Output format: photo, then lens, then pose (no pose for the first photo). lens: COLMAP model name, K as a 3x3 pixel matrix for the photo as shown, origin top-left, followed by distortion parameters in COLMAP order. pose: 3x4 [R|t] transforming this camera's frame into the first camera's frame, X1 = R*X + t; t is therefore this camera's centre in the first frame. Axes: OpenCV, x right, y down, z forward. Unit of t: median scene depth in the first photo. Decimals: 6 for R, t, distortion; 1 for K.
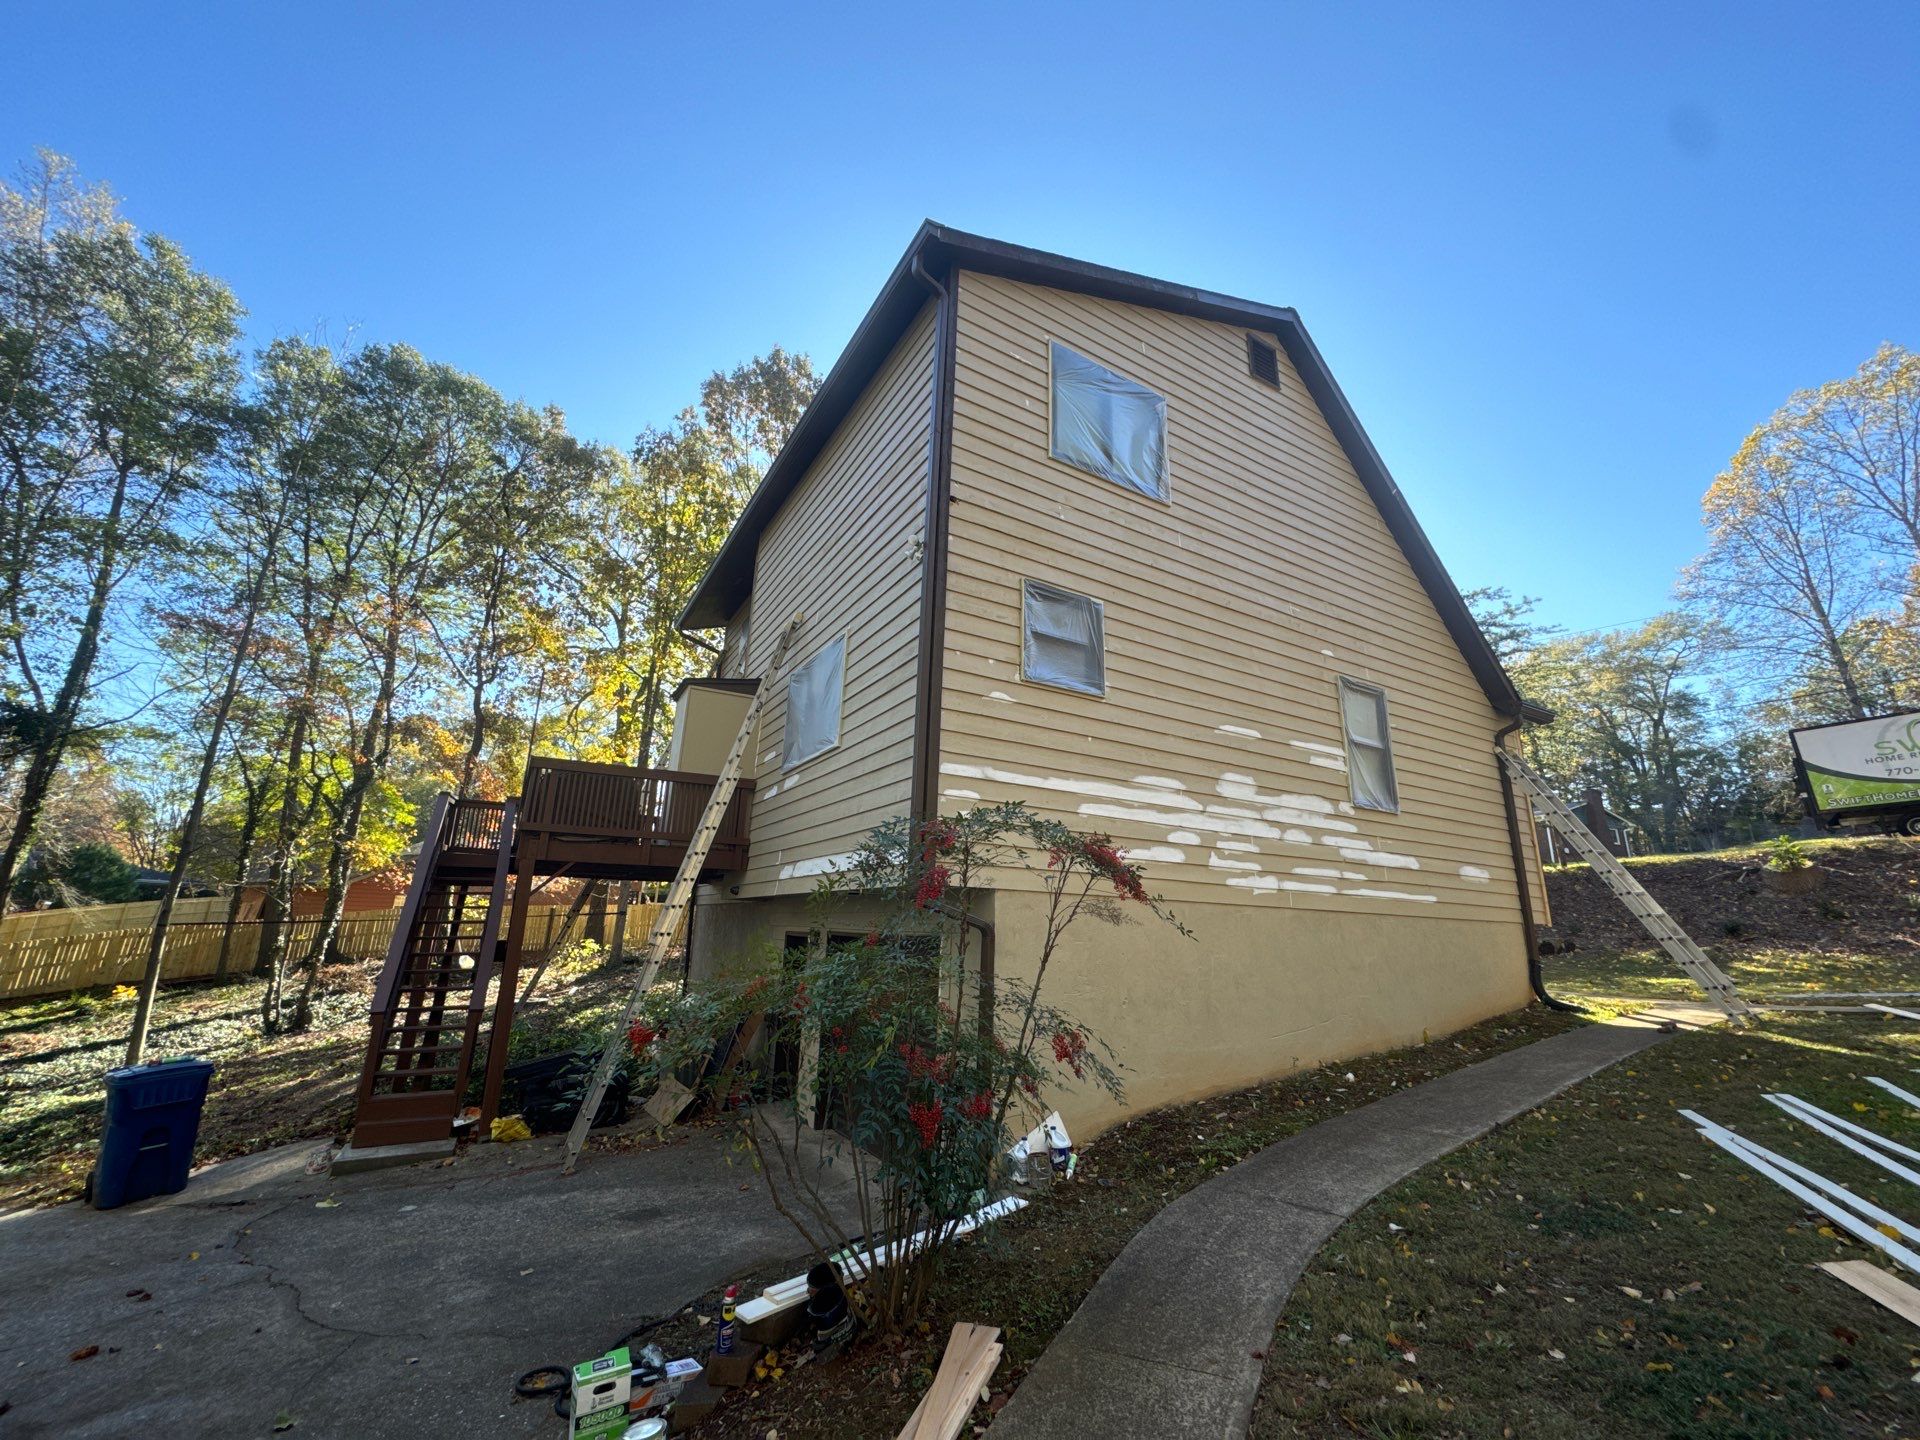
lens RADIAL K [[750.0, 0, 968.1], [0, 750.0, 720.0], [0, 0, 1]] dist [-0.002051, -0.000329]
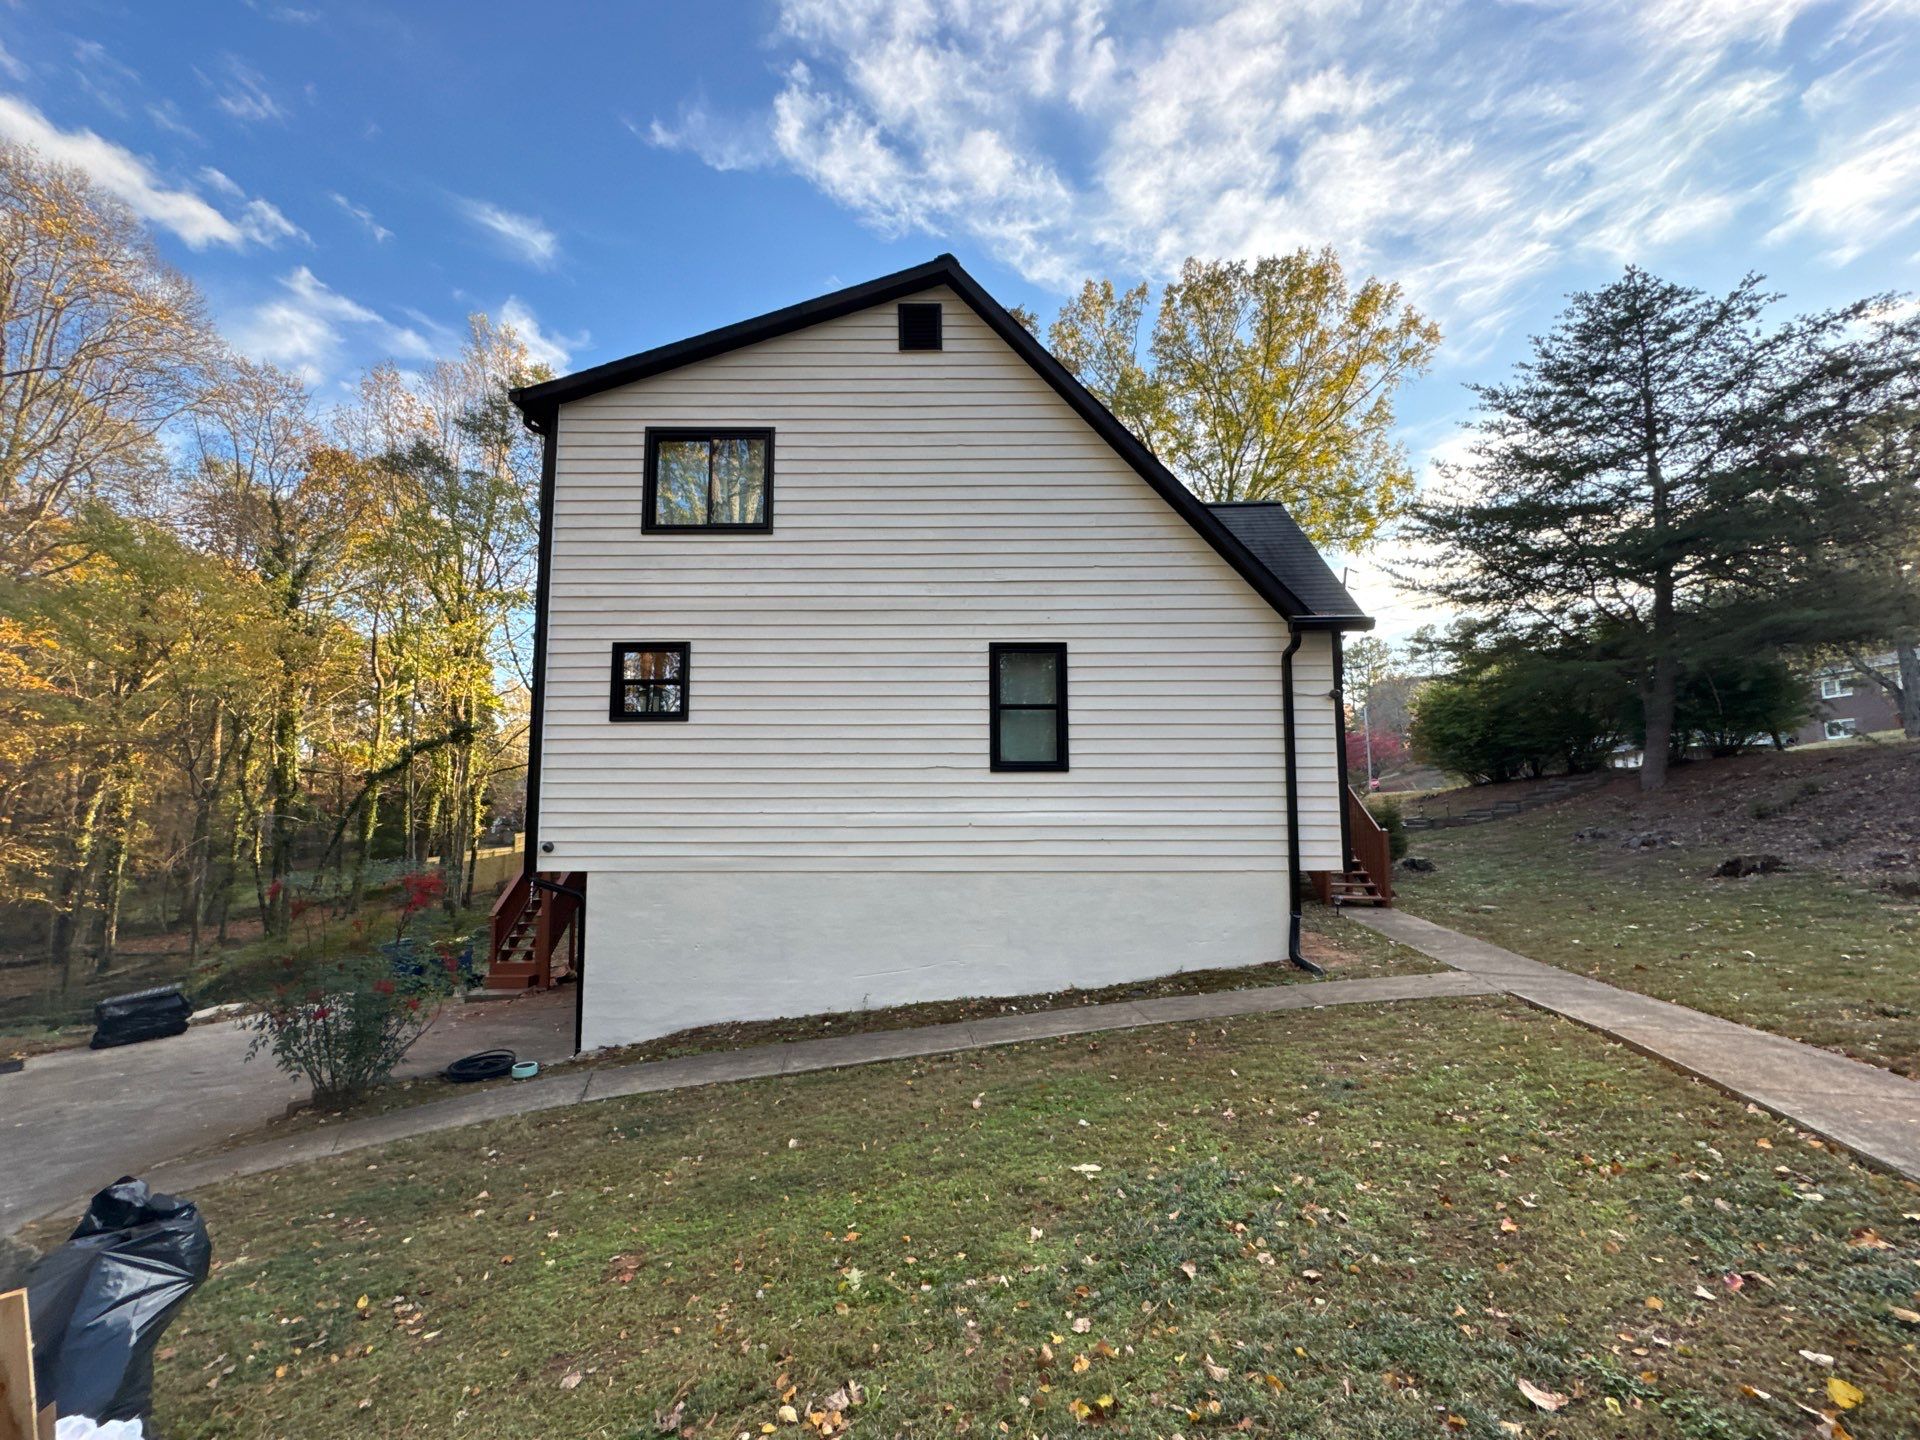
lens RADIAL K [[762.7, 0, 967.9], [0, 762.7, 708.6], [0, 0, 1]] dist [-0.003235, -0.000218]
pose [[0.858656, -0.088166, -0.504912, 0.925457], [0.163996, 0.980567, 0.107671, -0.081671], [0.485607, -0.175256, 0.856429, 0.078464]]
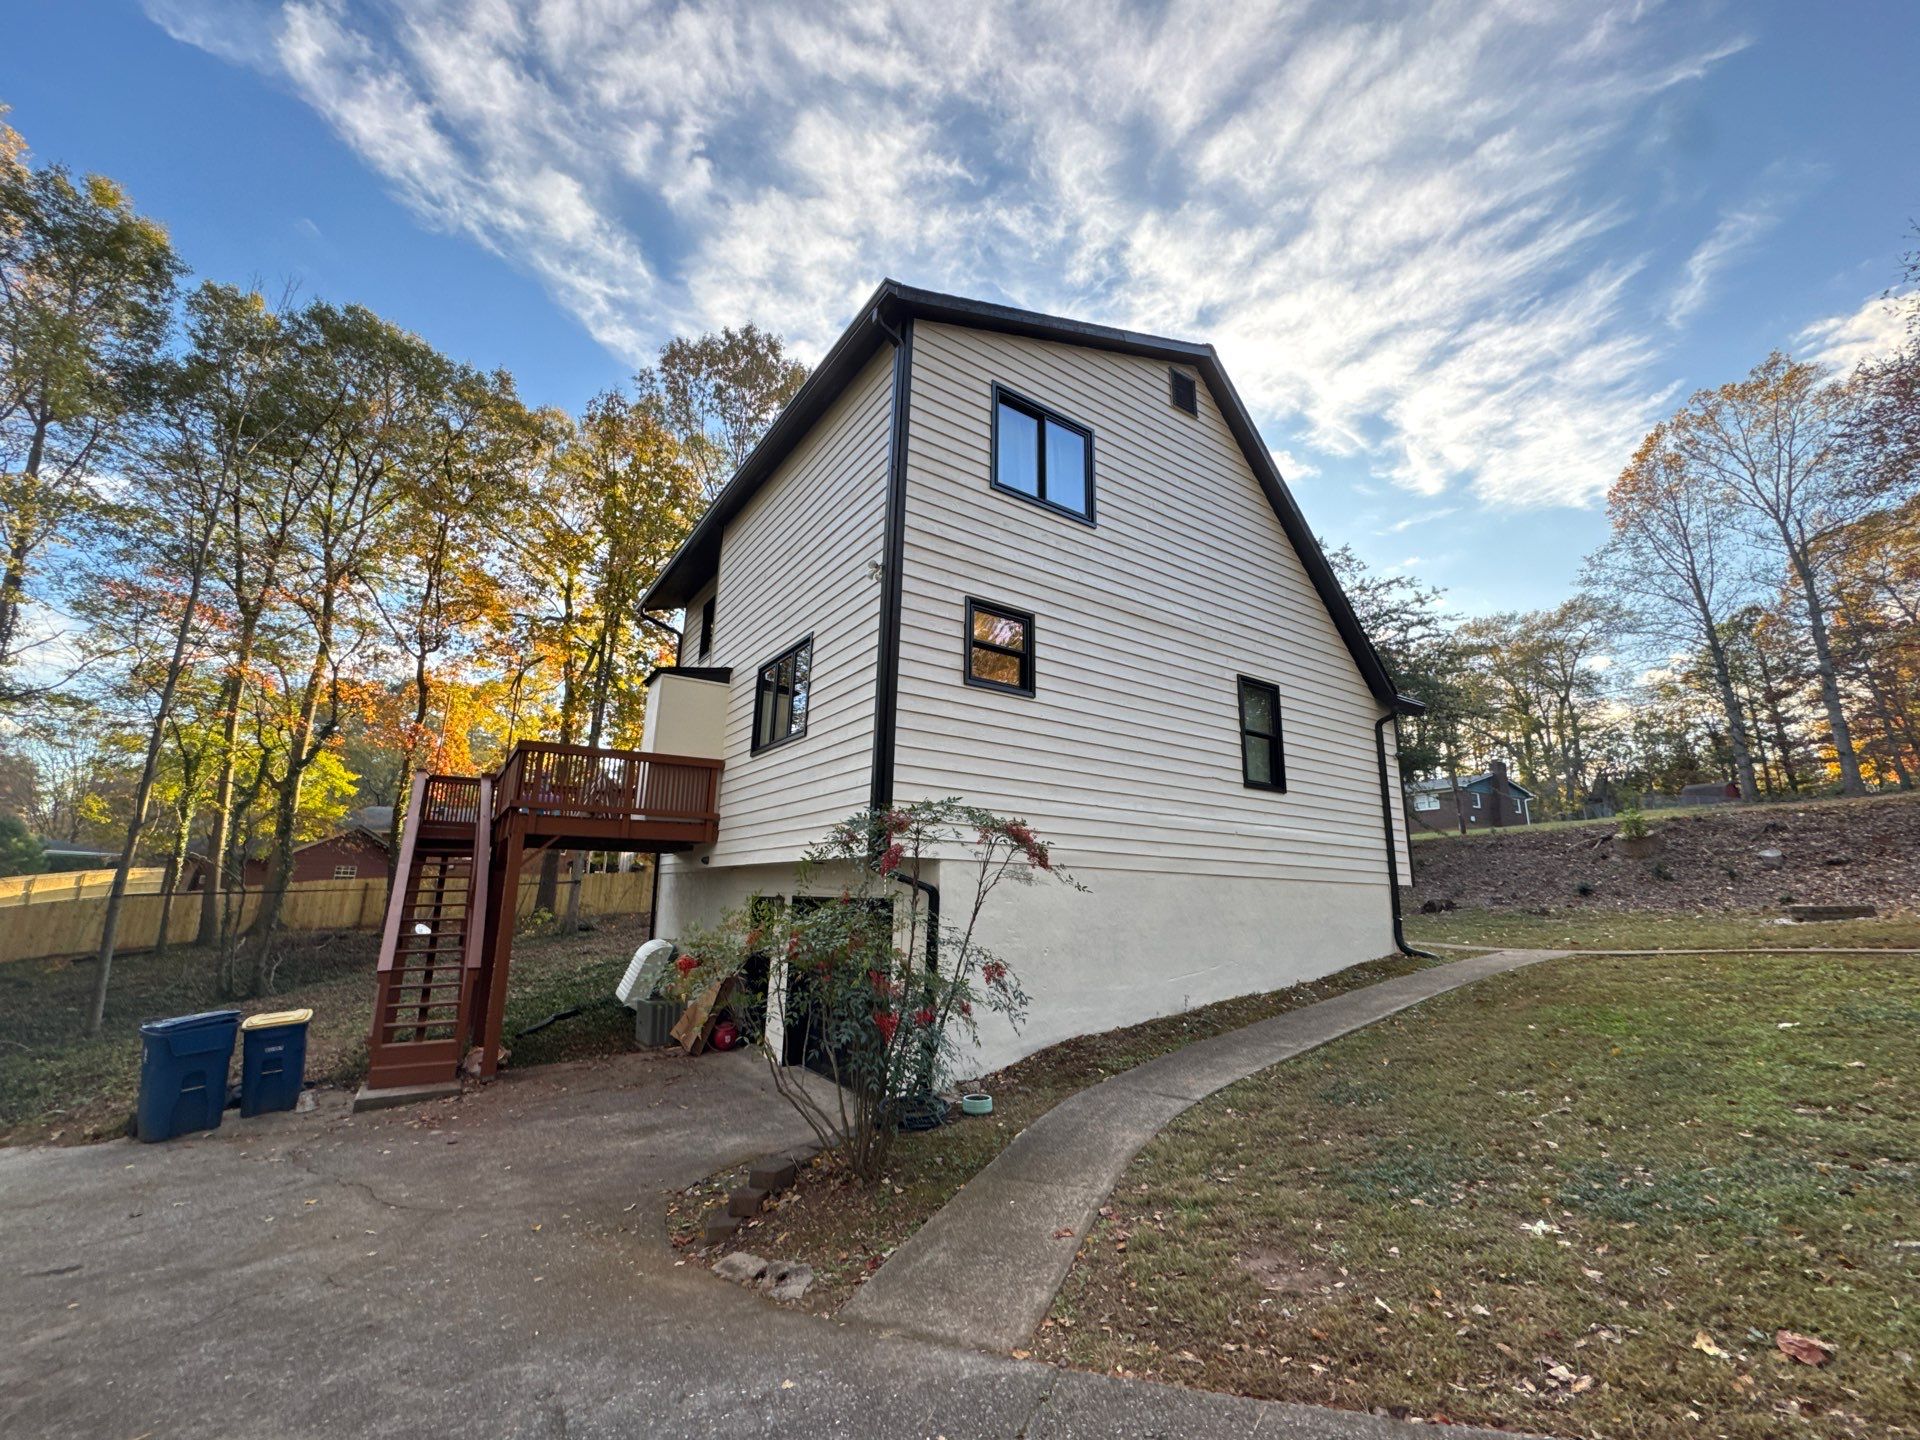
lens RADIAL K [[762.7, 0, 967.9], [0, 762.7, 708.6], [0, 0, 1]] dist [-0.003235, -0.000218]
pose [[0.997737, 0.008647, 0.066675, -0.002151], [-0.010700, 0.999477, 0.030506, -0.034625], [-0.066376, -0.031150, 0.997308, -0.139865]]
